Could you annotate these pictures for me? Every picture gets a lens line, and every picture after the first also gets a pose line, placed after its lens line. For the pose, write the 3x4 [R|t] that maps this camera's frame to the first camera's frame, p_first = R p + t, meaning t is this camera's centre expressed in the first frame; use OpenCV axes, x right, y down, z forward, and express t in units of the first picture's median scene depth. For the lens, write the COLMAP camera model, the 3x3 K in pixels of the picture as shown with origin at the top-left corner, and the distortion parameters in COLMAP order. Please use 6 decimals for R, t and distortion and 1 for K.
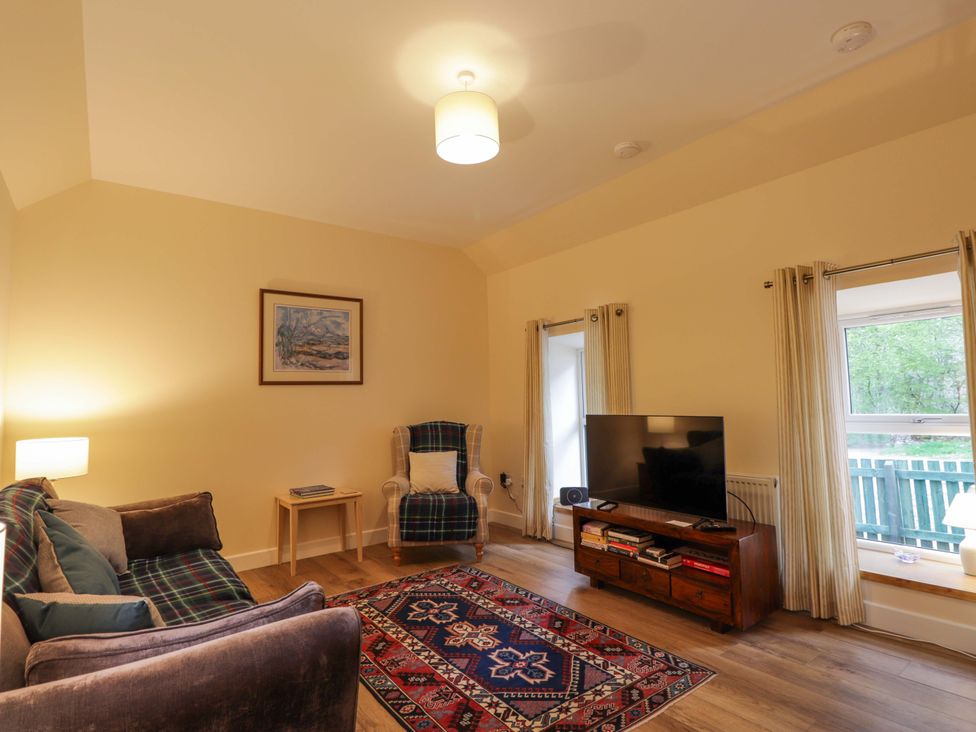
lens RADIAL K [[511.2, 0, 488.0], [0, 511.2, 366.0], [0, 0, 1]] dist [0.004746, -0.012658]
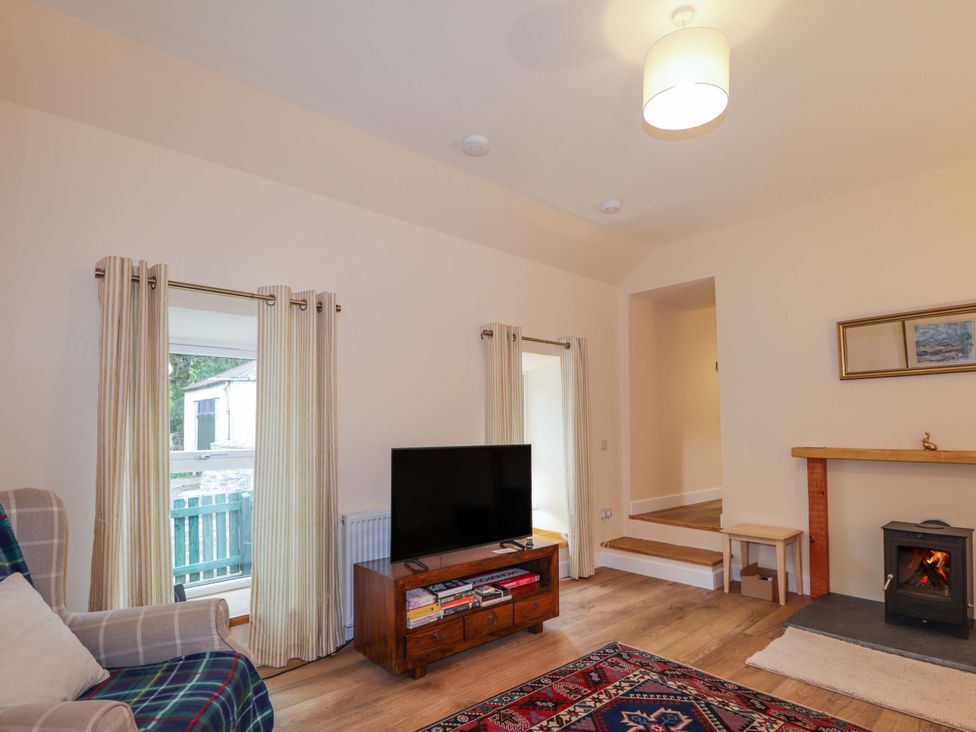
lens RADIAL K [[528.4, 0, 491.5], [0, 528.4, 408.7], [0, 0, 1]] dist [0.001704, -0.016280]
pose [[-0.092656, 0.061436, 0.993801, -0.807700], [-0.064534, 0.995626, -0.067565, 0.119036], [-0.993605, -0.070394, -0.088286, 1.354573]]
